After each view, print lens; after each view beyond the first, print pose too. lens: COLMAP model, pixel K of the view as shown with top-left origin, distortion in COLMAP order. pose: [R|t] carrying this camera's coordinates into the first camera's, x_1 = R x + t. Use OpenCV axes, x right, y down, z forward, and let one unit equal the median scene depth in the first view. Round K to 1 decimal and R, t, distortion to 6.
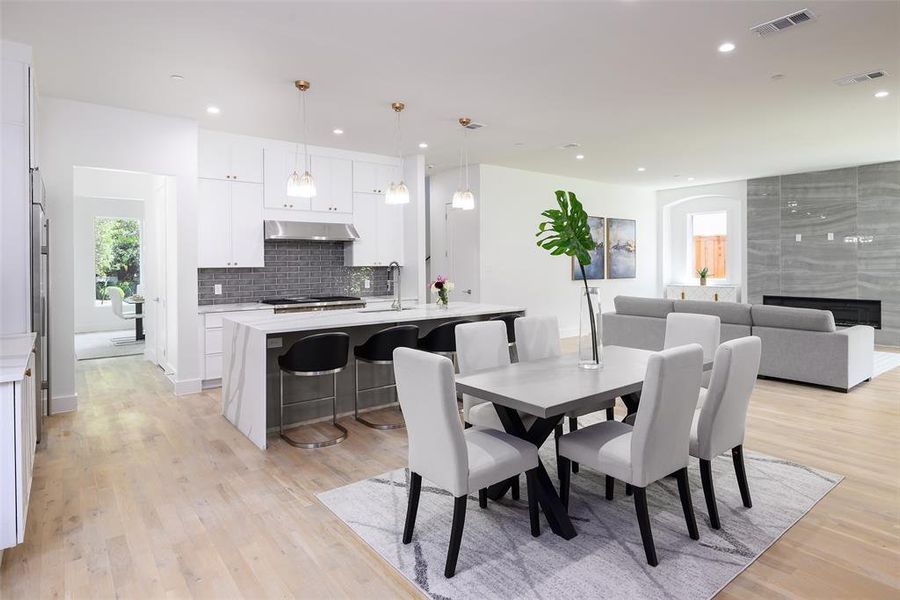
lens RADIAL K [[520.1, 0, 494.6], [0, 520.1, 268.2], [0, 0, 1]] dist [-0.003073, 0.004801]
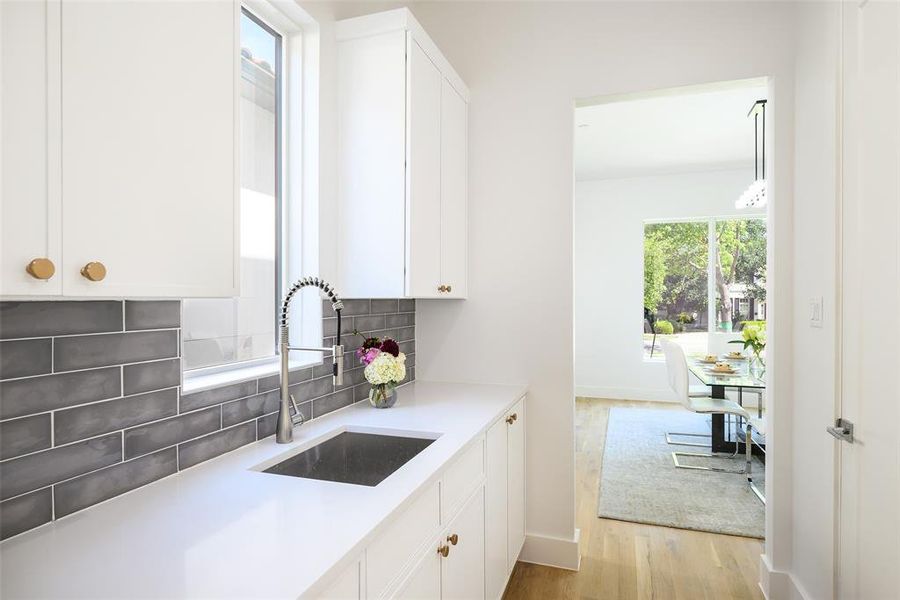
lens RADIAL K [[520.1, 0, 455.9], [0, 520.1, 302.5], [0, 0, 1]] dist [-0.003073, 0.004801]
pose [[0.529150, 0.009435, -0.848476, -0.490684], [-0.012239, 0.999919, 0.003487, 0.004785], [0.848440, 0.008539, 0.529223, 0.660598]]
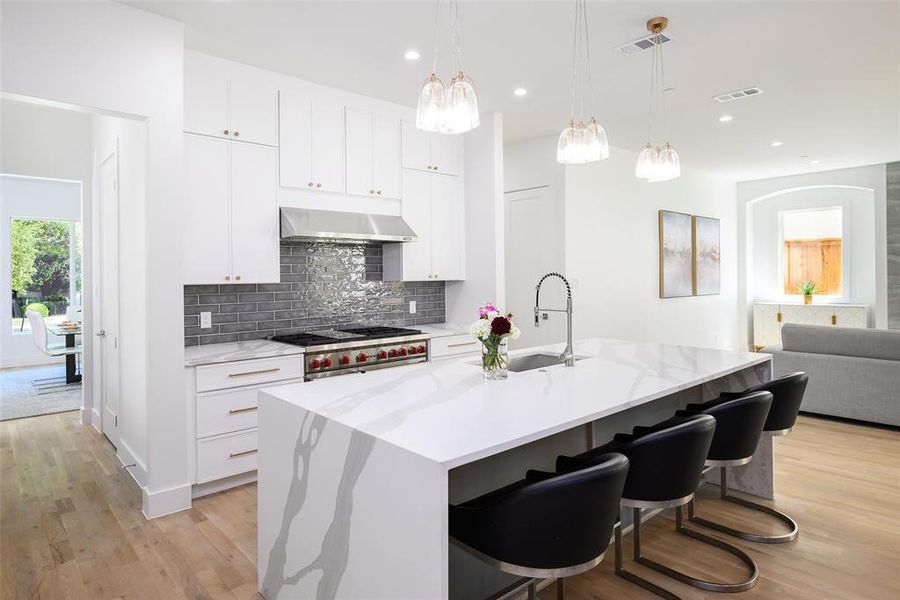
lens RADIAL K [[520.1, 0, 423.6], [0, 520.1, 278.8], [0, 0, 1]] dist [-0.003073, 0.004801]
pose [[0.999968, -0.003080, 0.007410, -0.232825], [0.003123, 0.999979, -0.005752, -0.002349], [-0.007392, 0.005774, 0.999956, 0.321616]]
